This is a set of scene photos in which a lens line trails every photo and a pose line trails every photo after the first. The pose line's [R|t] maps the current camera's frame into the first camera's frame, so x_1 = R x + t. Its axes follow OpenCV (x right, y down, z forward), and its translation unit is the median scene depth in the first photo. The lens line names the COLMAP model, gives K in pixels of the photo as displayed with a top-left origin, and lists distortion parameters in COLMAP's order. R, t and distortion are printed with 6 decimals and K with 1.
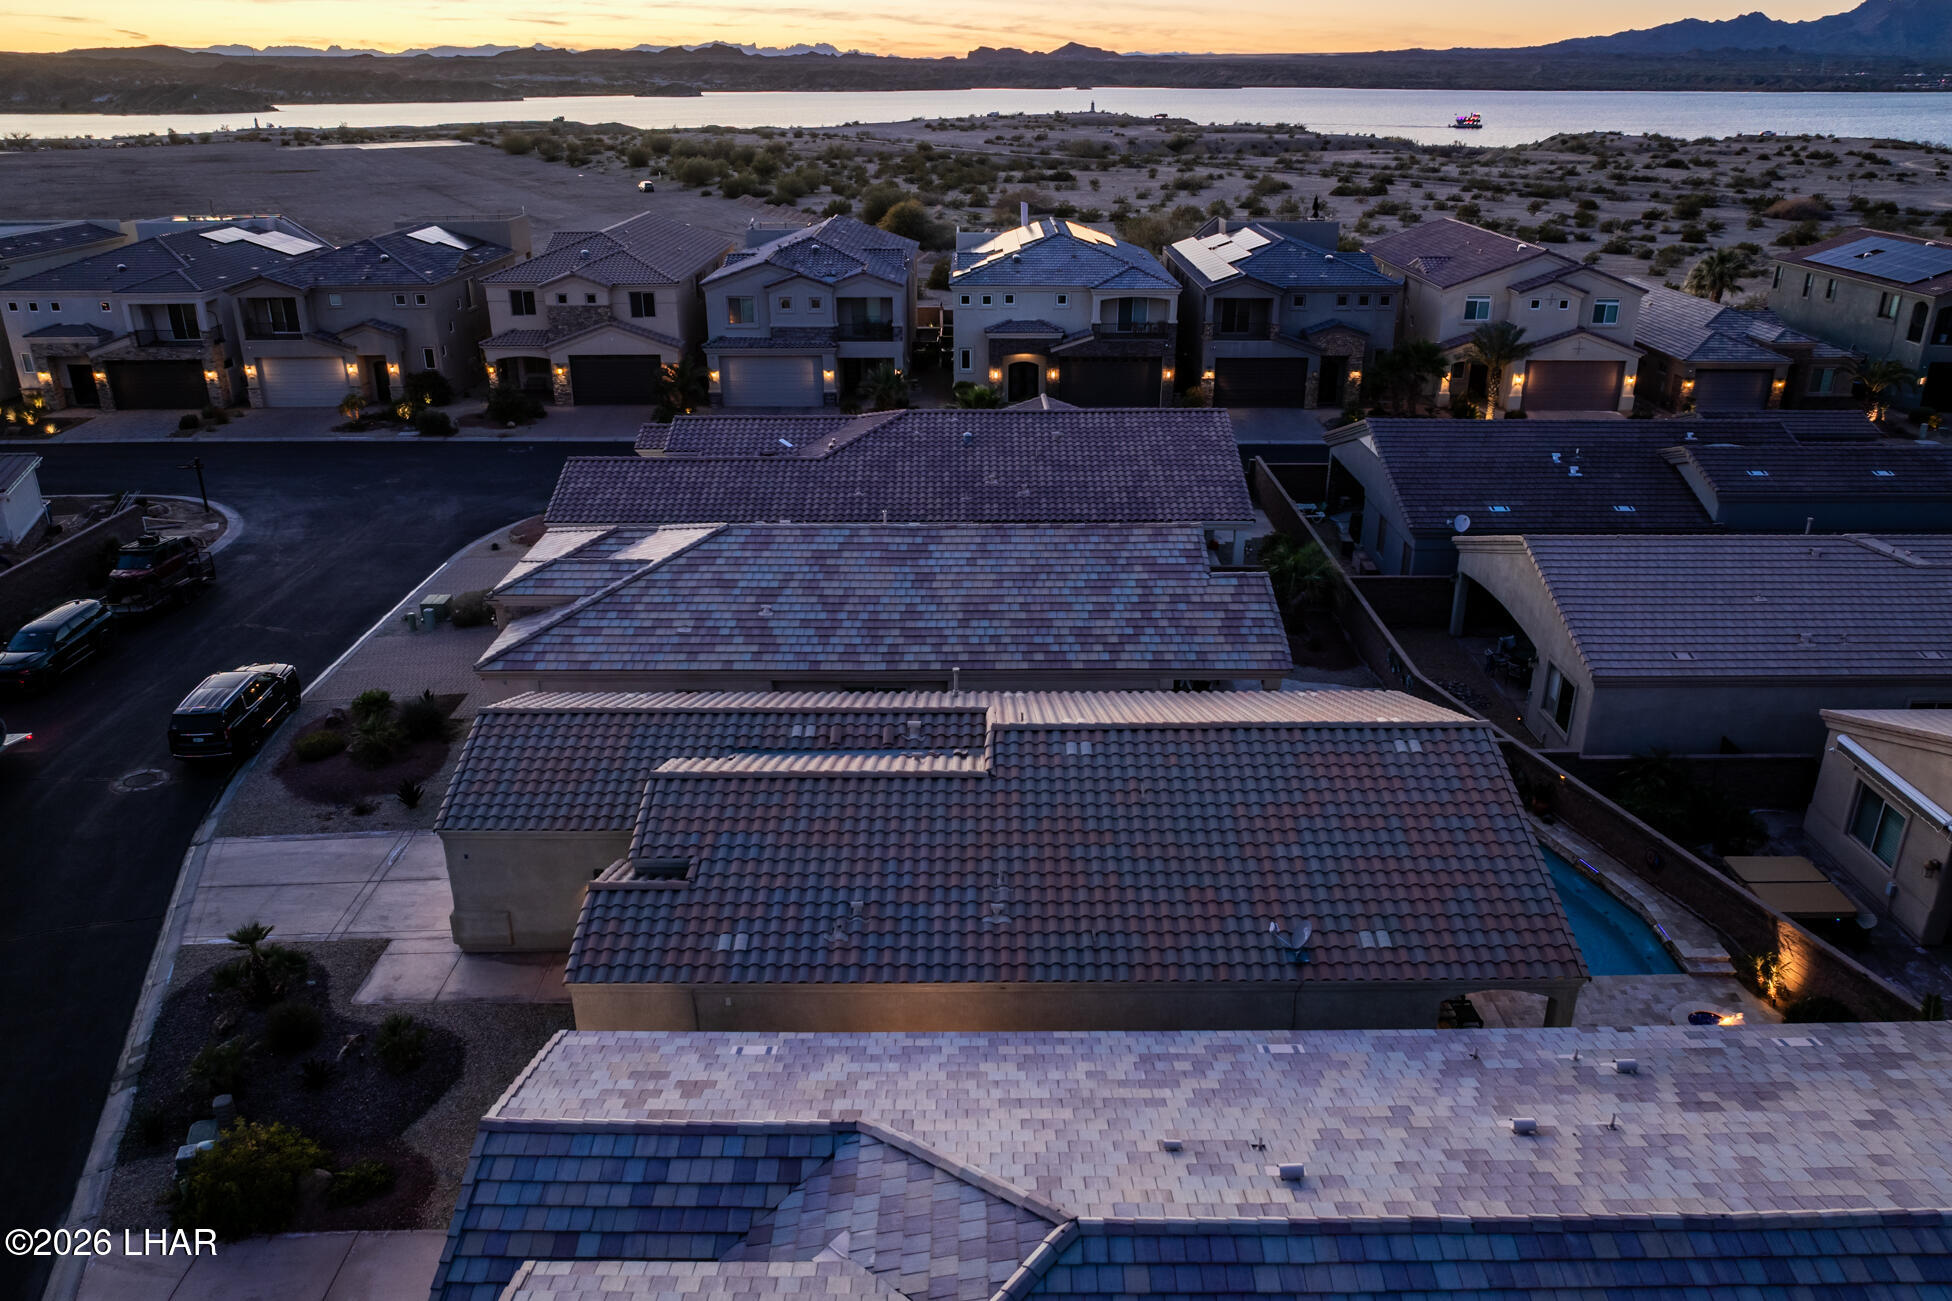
lens RADIAL K [[1361.0, 0, 985.8], [0, 1361.0, 642.4], [0, 0, 1]] dist [-0.039757, 0.008689]
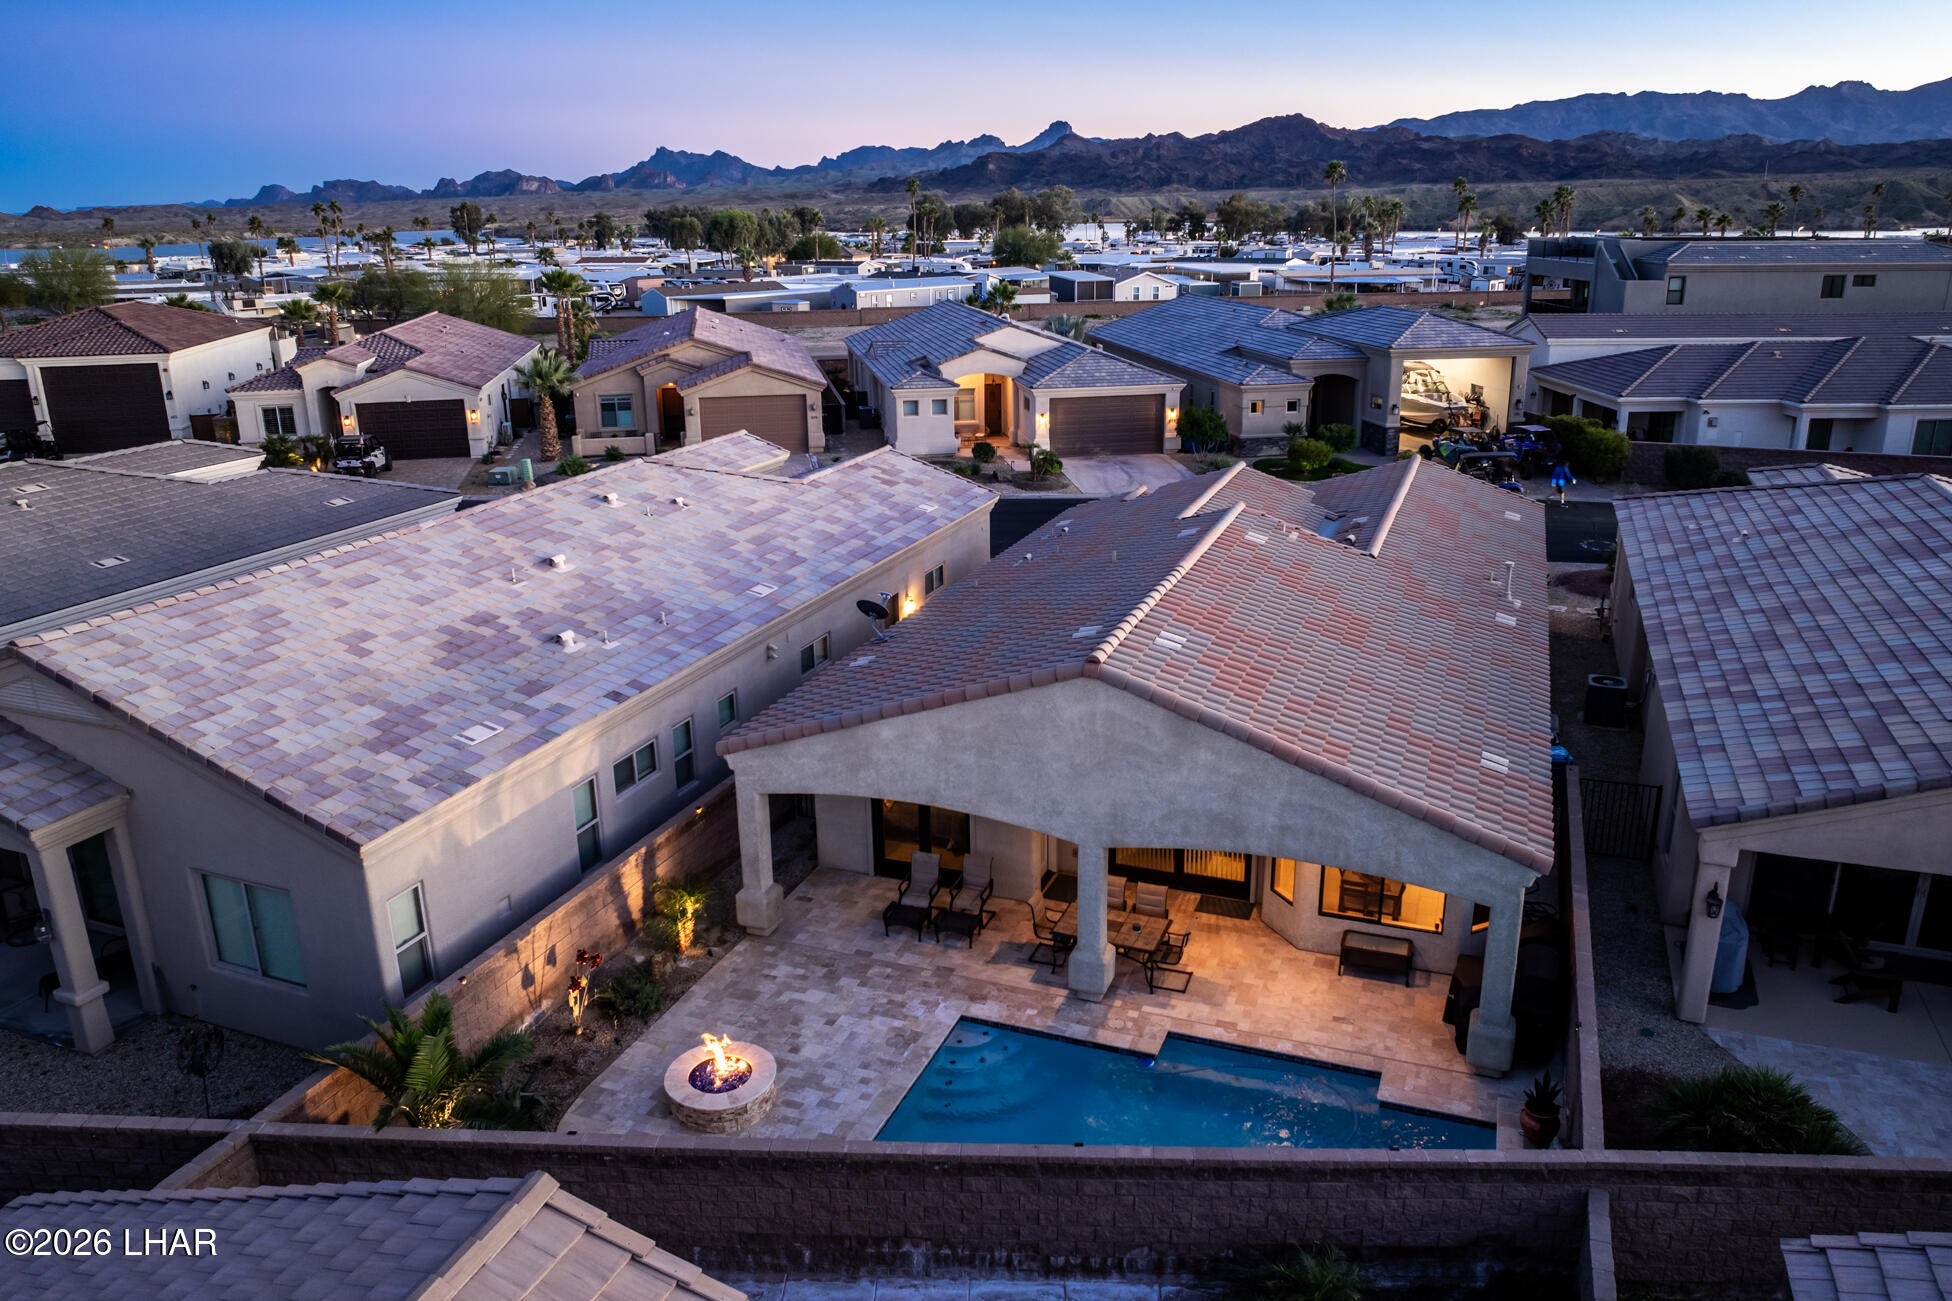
lens RADIAL K [[1361.0, 0, 987.0], [0, 1361.0, 643.7], [0, 0, 1]] dist [-0.039757, 0.008689]
pose [[-0.364526, 0.289570, -0.885025, 0.339656], [-0.346146, 0.840180, 0.417469, -0.070120], [0.864467, 0.458526, -0.206034, 0.387064]]
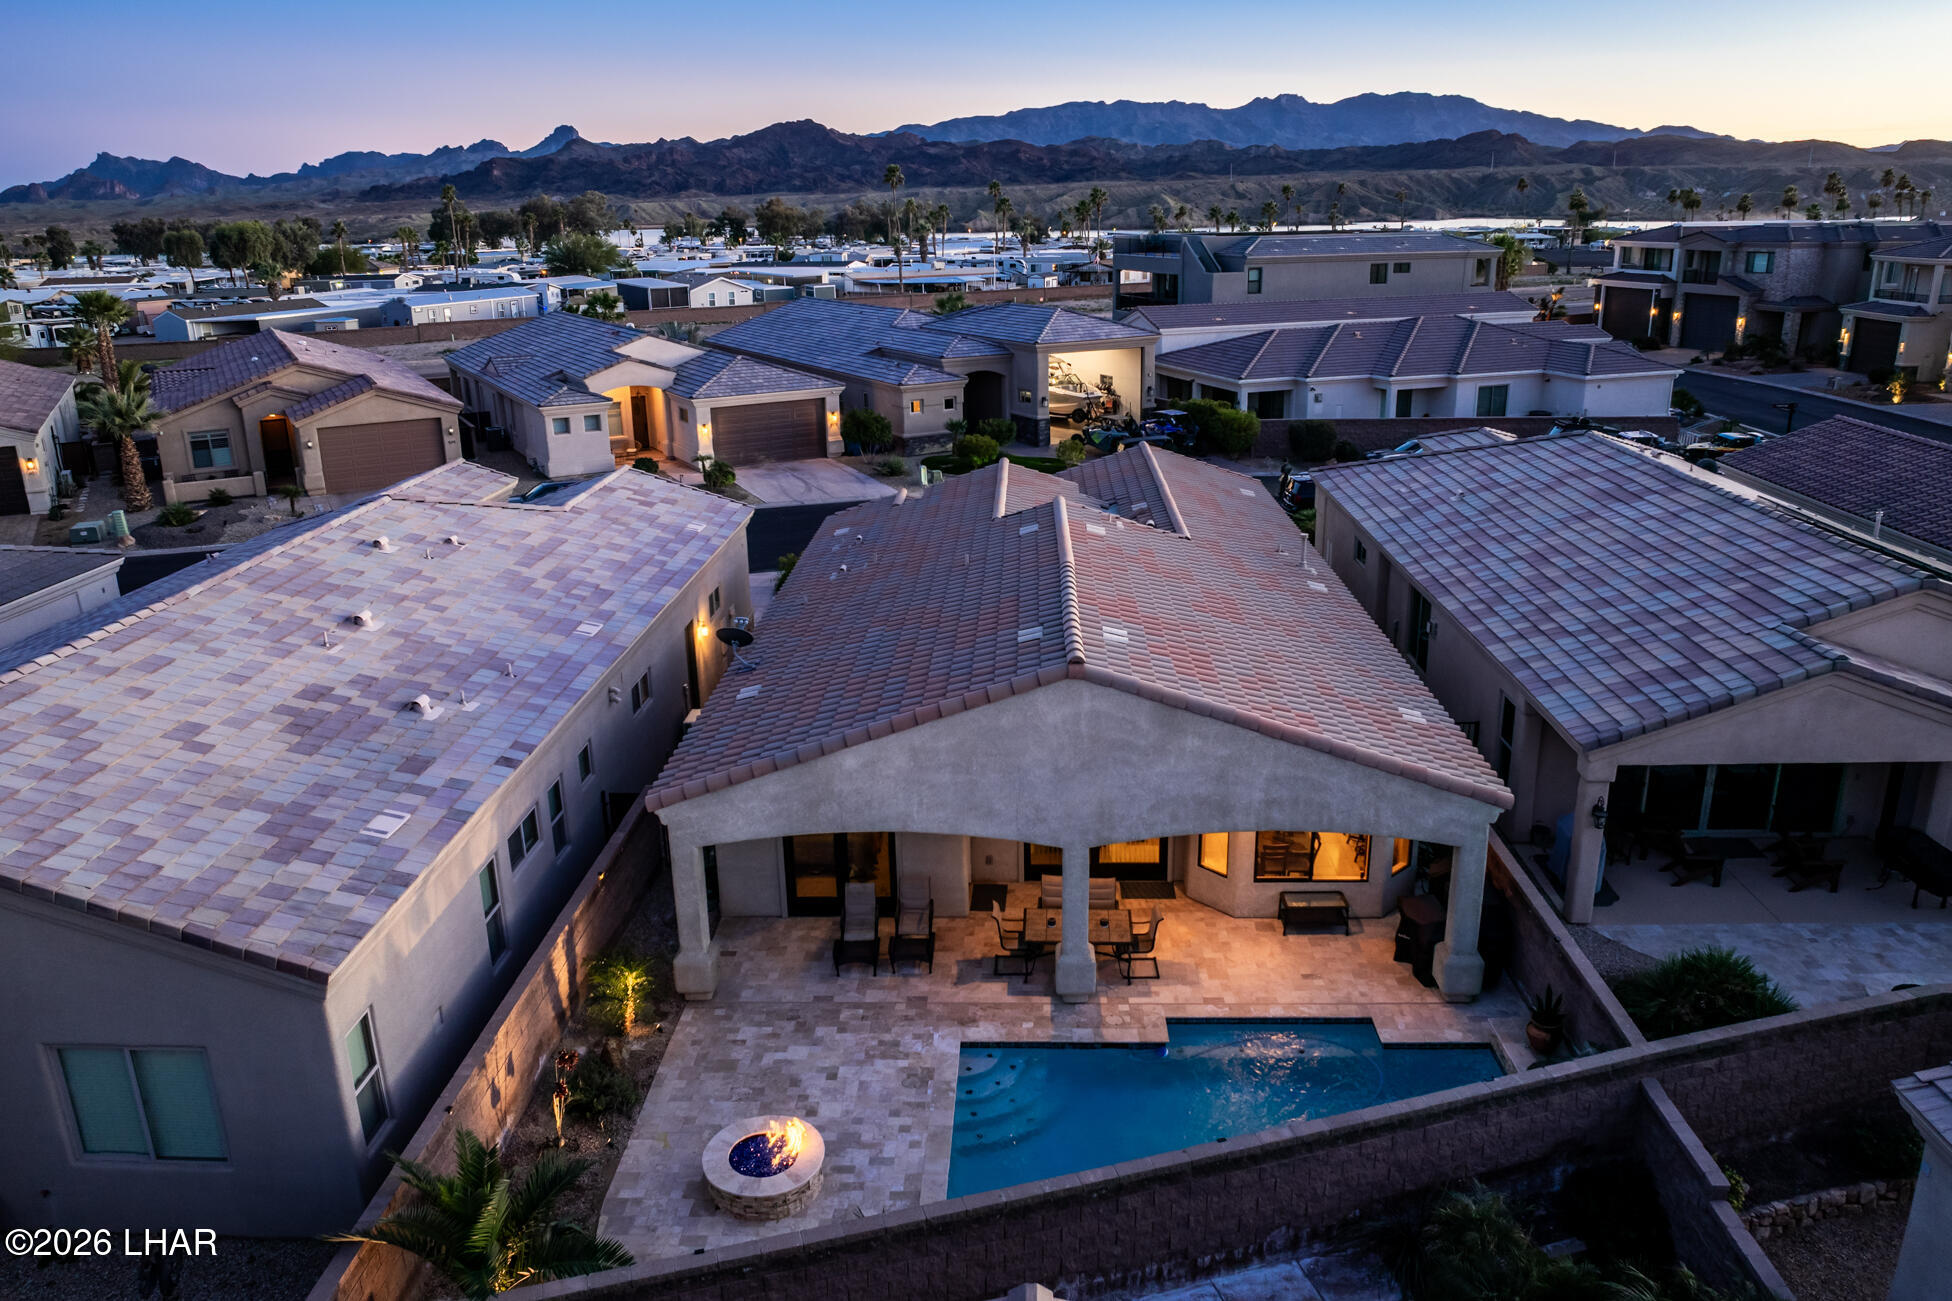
lens RADIAL K [[1361.0, 0, 982.6], [0, 1361.0, 643.4], [0, 0, 1]] dist [-0.039757, 0.008689]
pose [[-0.041570, 0.307908, -0.950508, 0.347030], [-0.368534, 0.879524, 0.301031, -0.043612], [0.928684, 0.362809, 0.076913, 0.323684]]
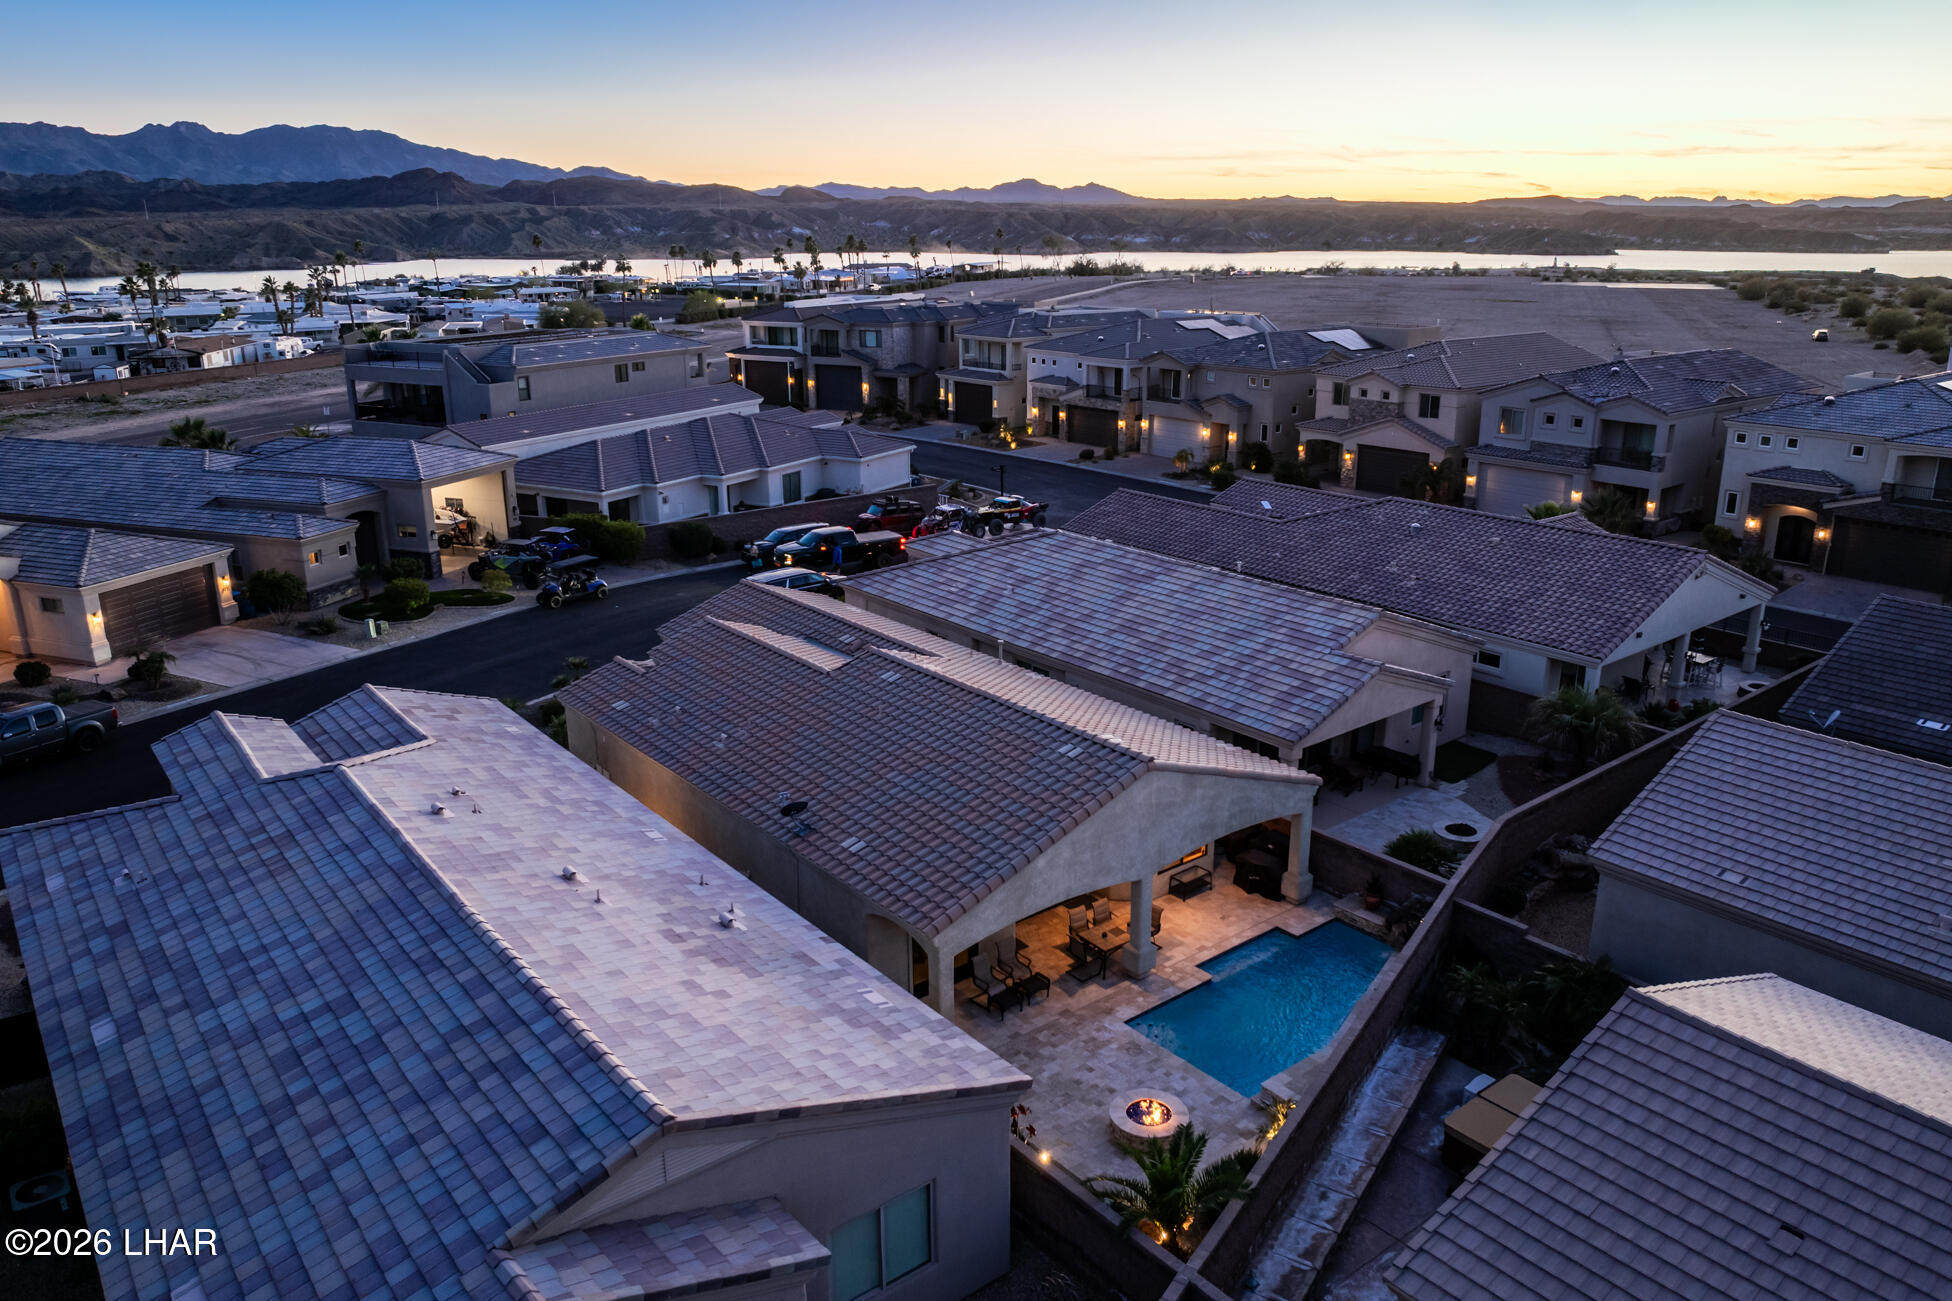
lens RADIAL K [[1361.0, 0, 979.2], [0, 1361.0, 639.7], [0, 0, 1]] dist [-0.039757, 0.008689]
pose [[0.621649, 0.223732, -0.750664, 0.367007], [-0.298162, 0.953784, 0.037354, -0.008902], [0.724329, 0.200599, 0.659627, 0.079787]]
